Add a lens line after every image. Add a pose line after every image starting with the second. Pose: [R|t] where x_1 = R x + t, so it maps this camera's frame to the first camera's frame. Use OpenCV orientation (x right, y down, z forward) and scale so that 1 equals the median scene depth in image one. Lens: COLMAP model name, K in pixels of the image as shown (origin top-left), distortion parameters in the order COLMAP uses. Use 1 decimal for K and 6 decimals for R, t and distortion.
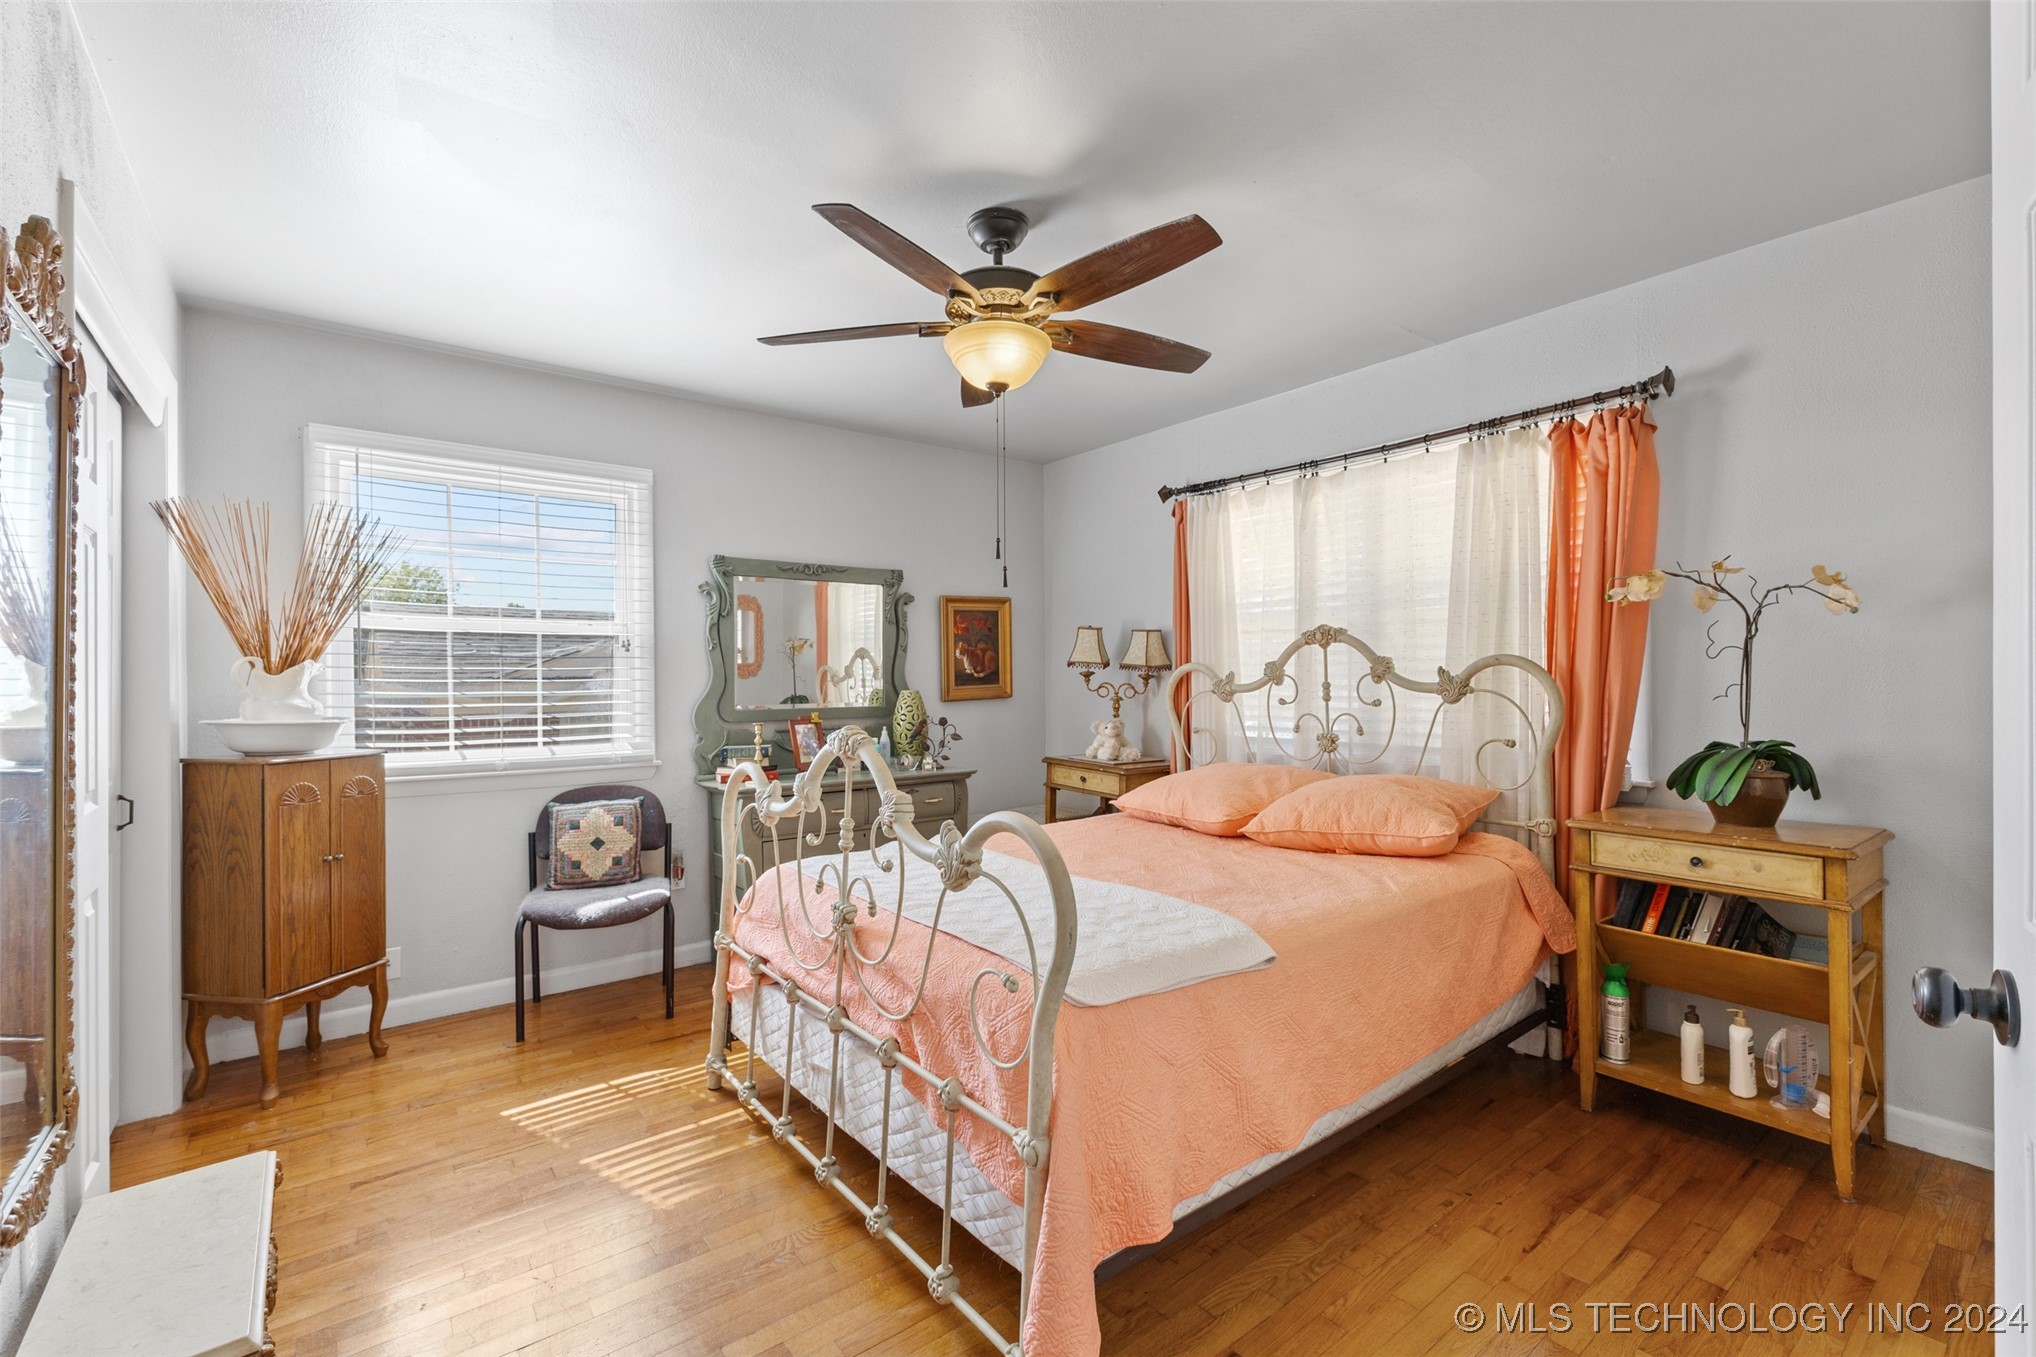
lens RADIAL K [[875.0, 0, 1012.5], [0, 875.0, 682.9], [0, 0, 1]] dist [0.003661, 0.000257]
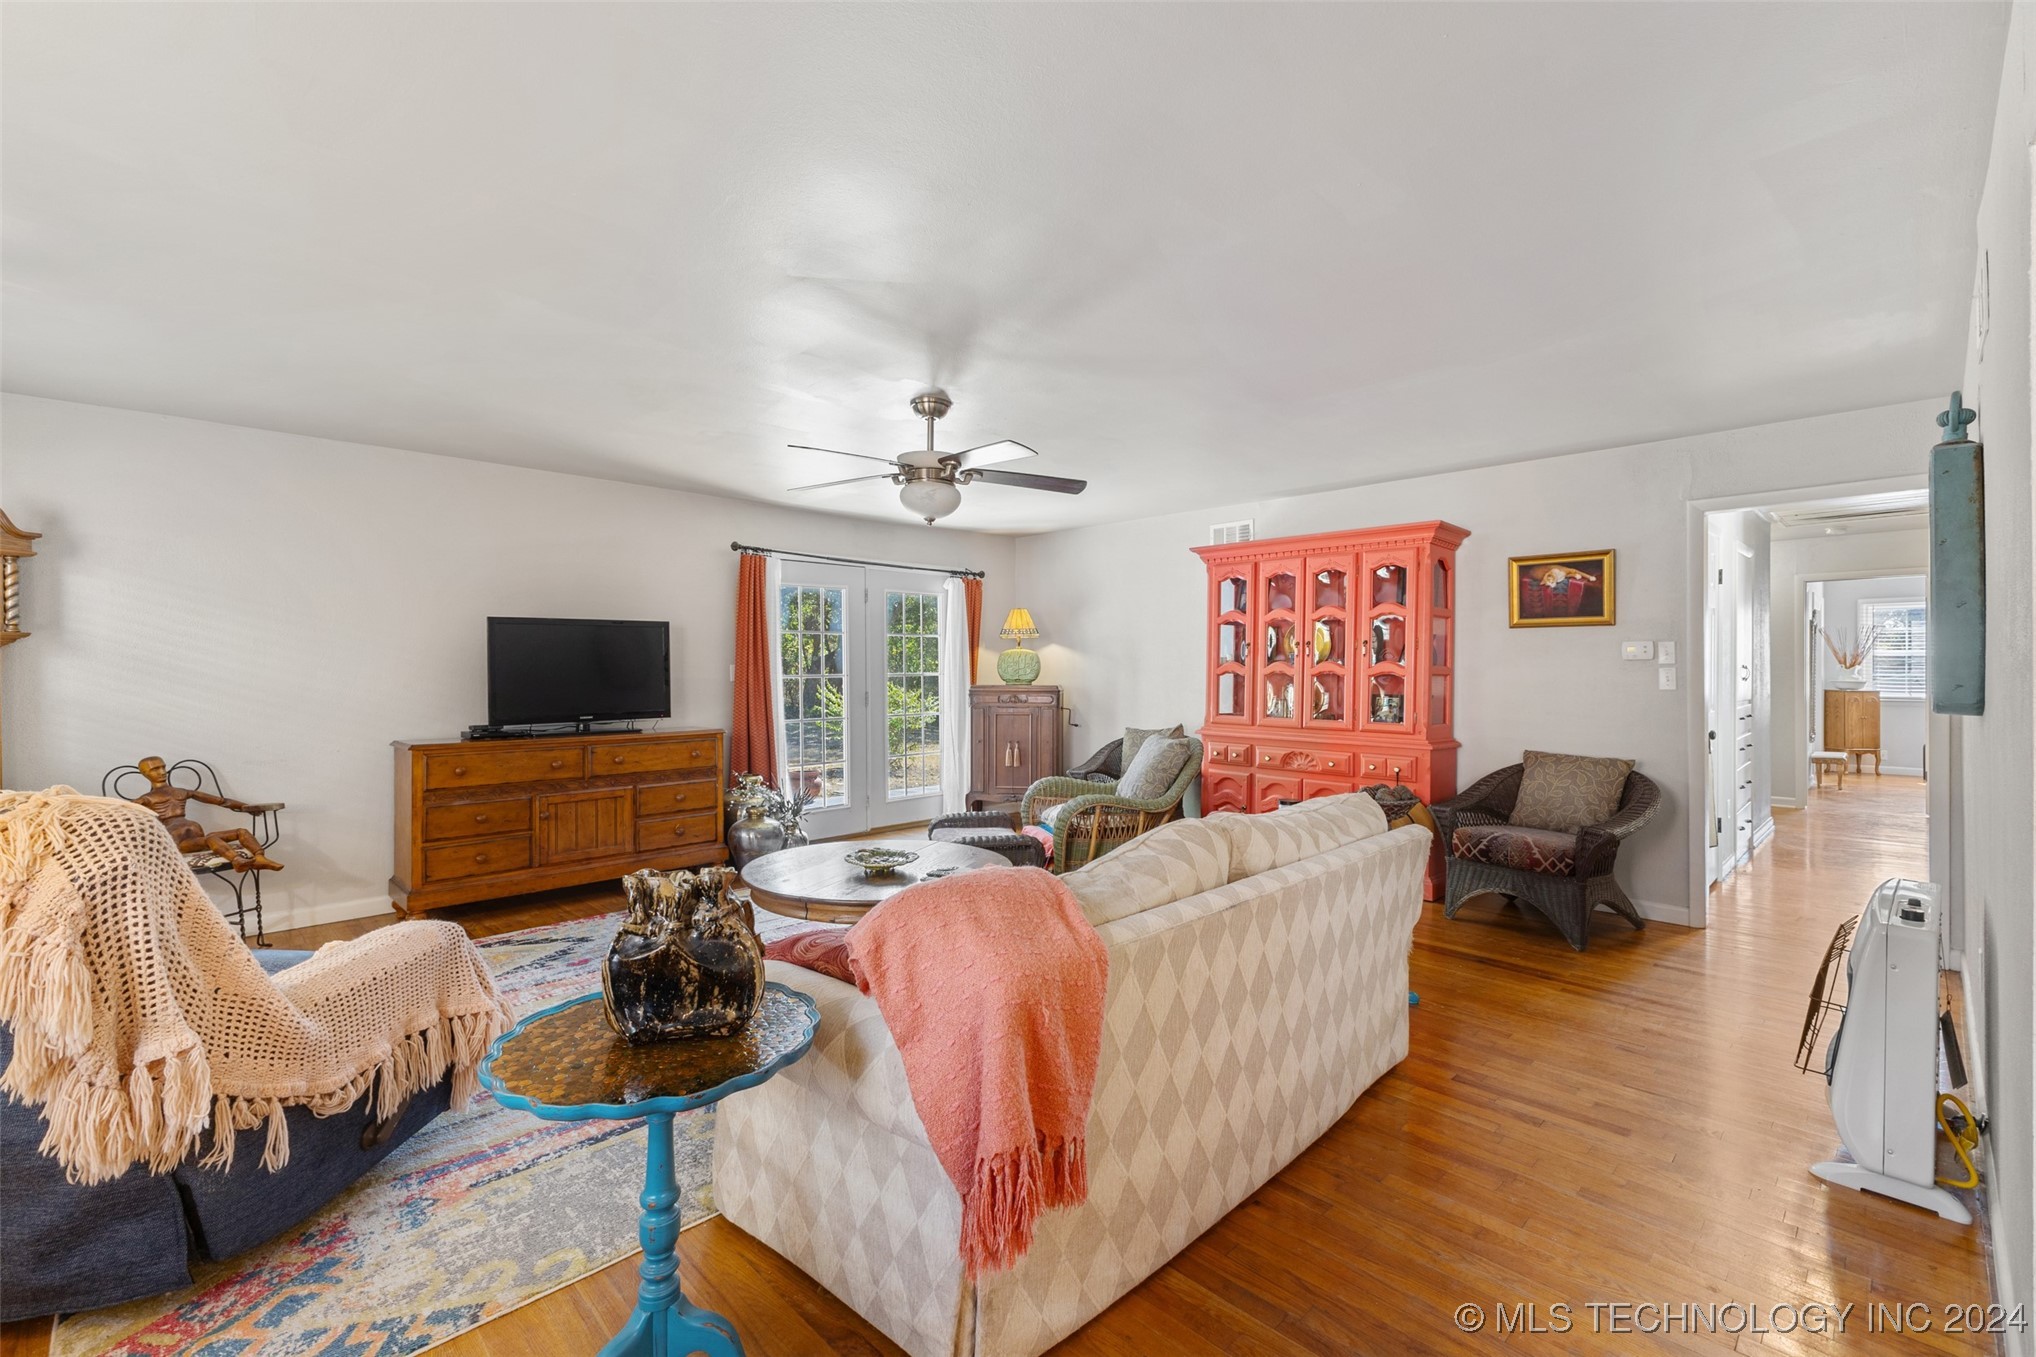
lens RADIAL K [[881.6, 0, 1021.6], [0, 881.6, 666.5], [0, 0, 1]] dist [0.006899, -0.000749]
pose [[0.119207, 0.004431, -0.992860, 2.153210], [-0.004120, 0.999984, 0.003968, -0.015707], [0.992861, 0.003617, 0.119223, -2.546802]]
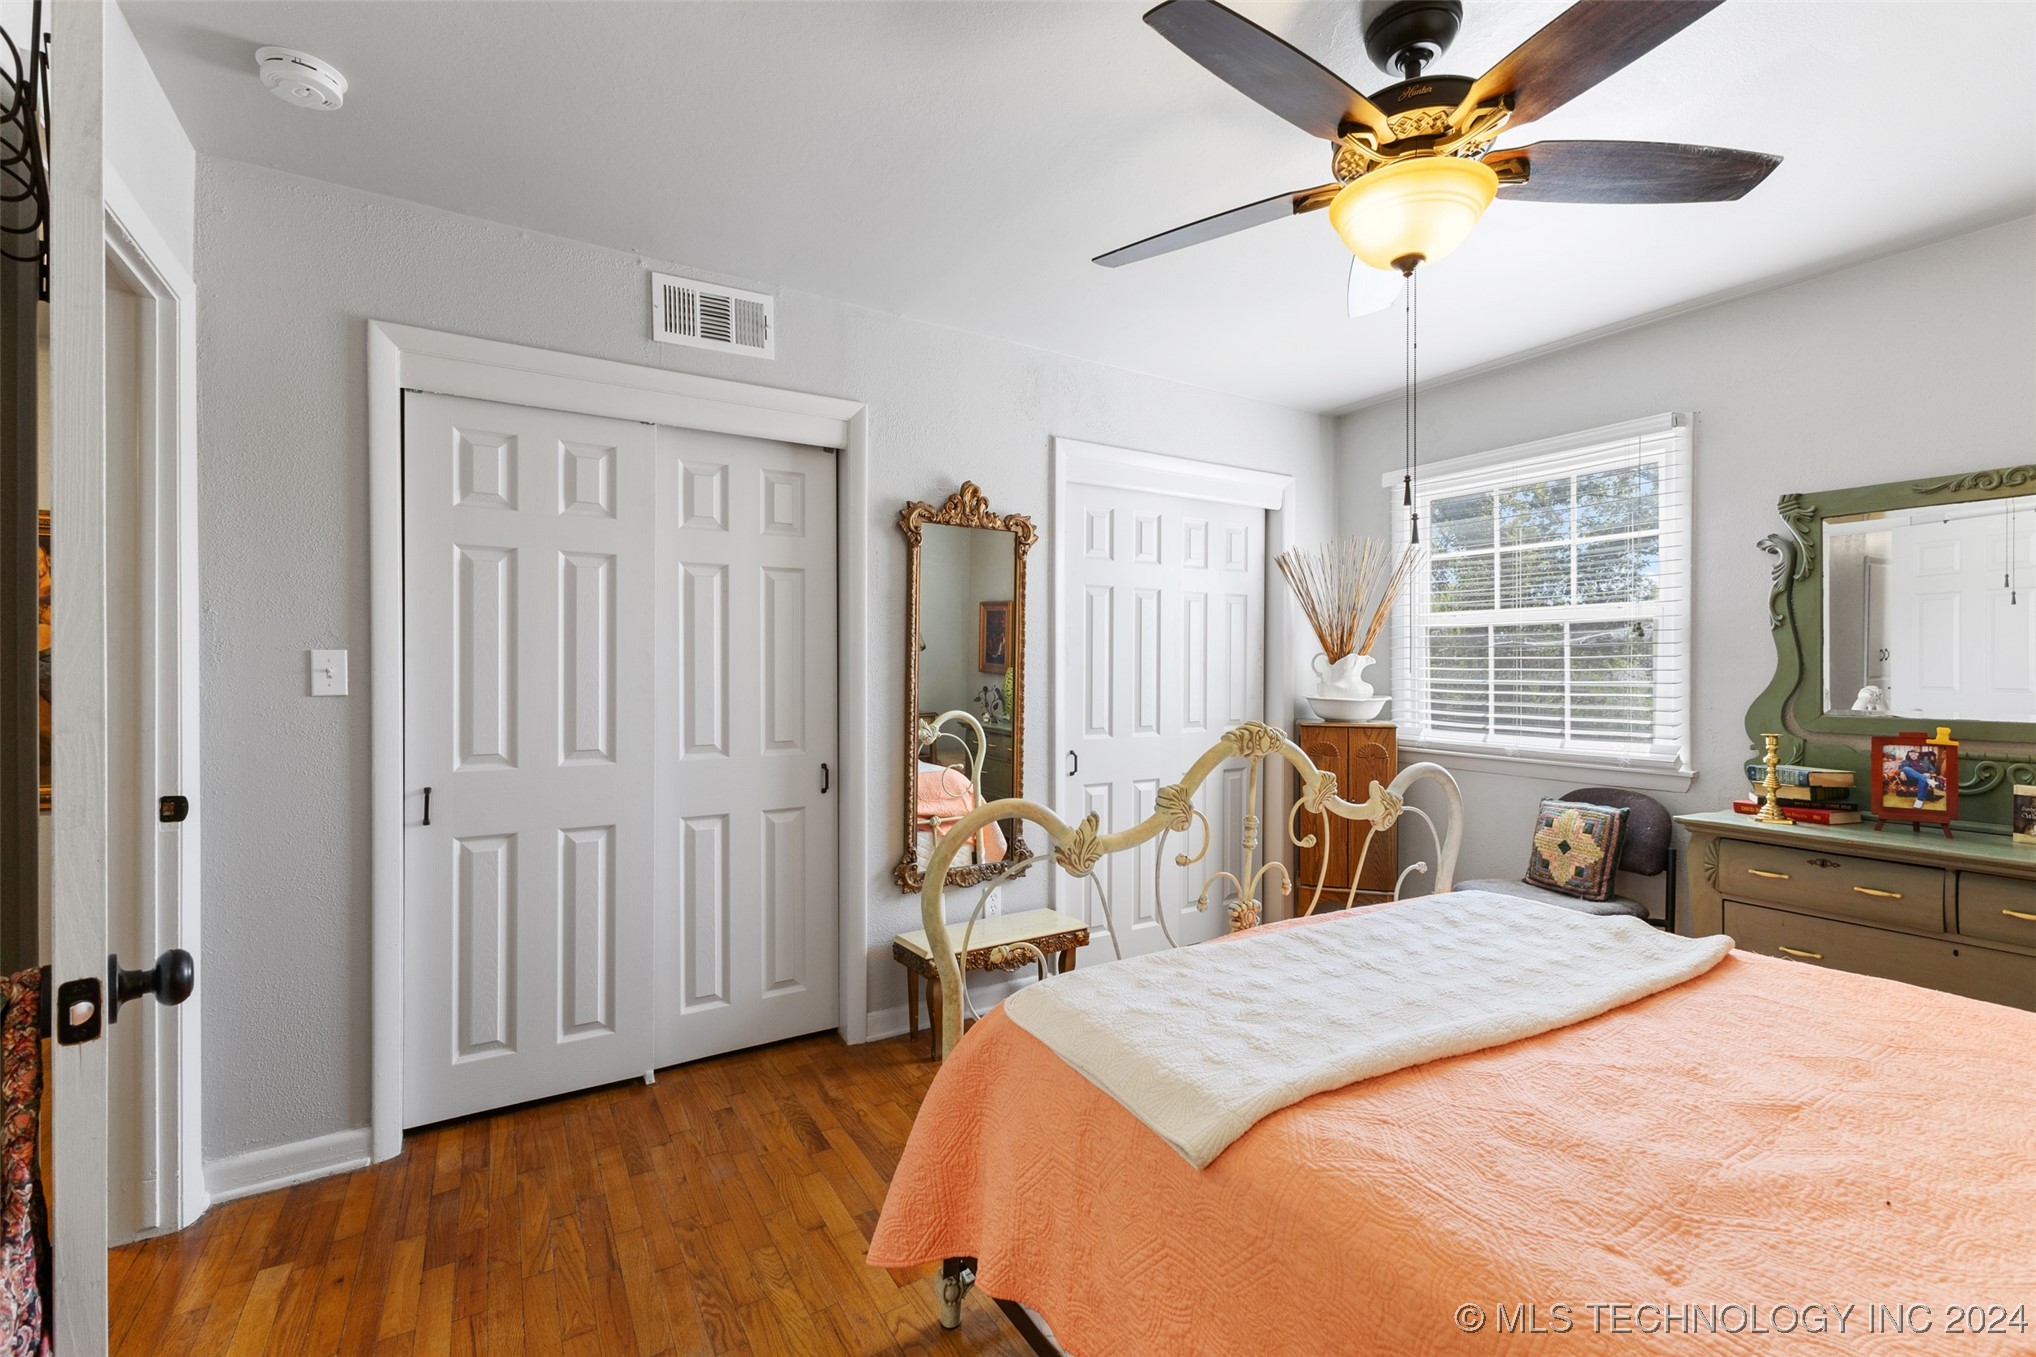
lens RADIAL K [[876.9, 0, 1021.1], [0, 876.9, 668.7], [0, 0, 1]] dist [0.006156, -0.000123]
pose [[-0.097845, 0.005284, -0.995188, 0.508644], [-0.005288, 0.999969, 0.005829, -0.007146], [0.995188, 0.005833, -0.097814, 0.524648]]
